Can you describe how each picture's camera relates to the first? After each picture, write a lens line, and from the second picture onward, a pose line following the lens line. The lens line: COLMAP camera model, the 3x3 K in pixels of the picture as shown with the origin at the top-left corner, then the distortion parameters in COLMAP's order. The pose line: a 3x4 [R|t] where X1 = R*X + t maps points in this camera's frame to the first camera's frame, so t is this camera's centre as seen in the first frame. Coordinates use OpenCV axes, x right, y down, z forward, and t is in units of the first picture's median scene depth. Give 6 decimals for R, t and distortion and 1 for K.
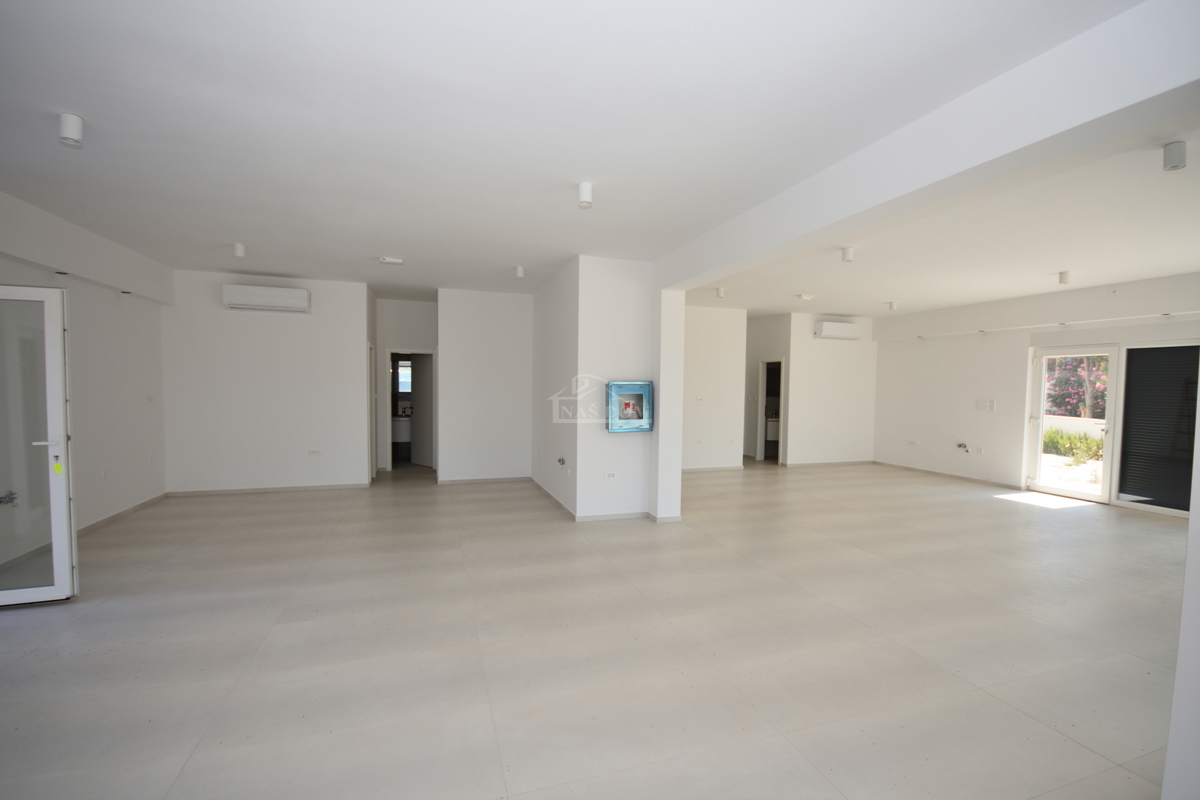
lens RADIAL K [[532.1, 0, 598.5], [0, 532.1, 408.6], [0, 0, 1]] dist [0.024241, -0.020495]
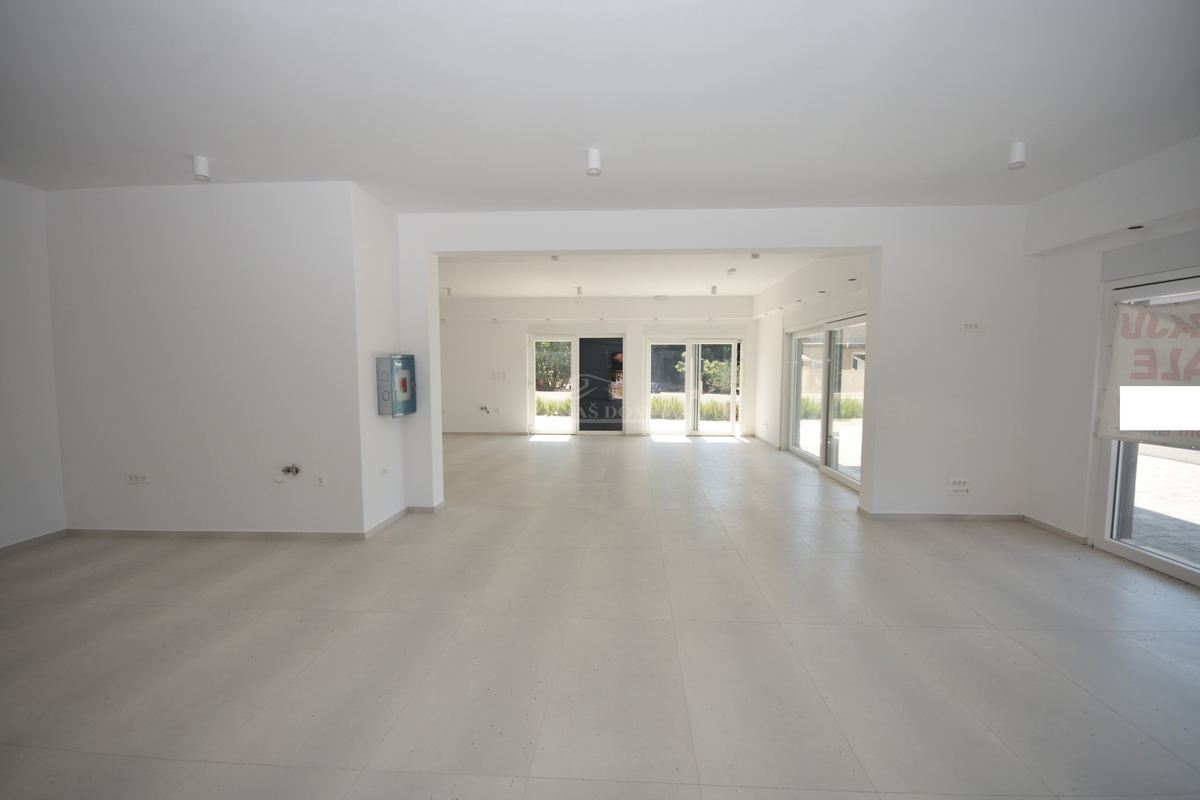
lens RADIAL K [[532.1, 0, 598.5], [0, 532.1, 408.6], [0, 0, 1]] dist [0.024241, -0.020495]
pose [[0.372577, -0.082470, 0.924330, -0.450335], [0.045941, 0.996461, 0.070388, -0.008667], [-0.926864, 0.016240, 0.375047, 0.302202]]
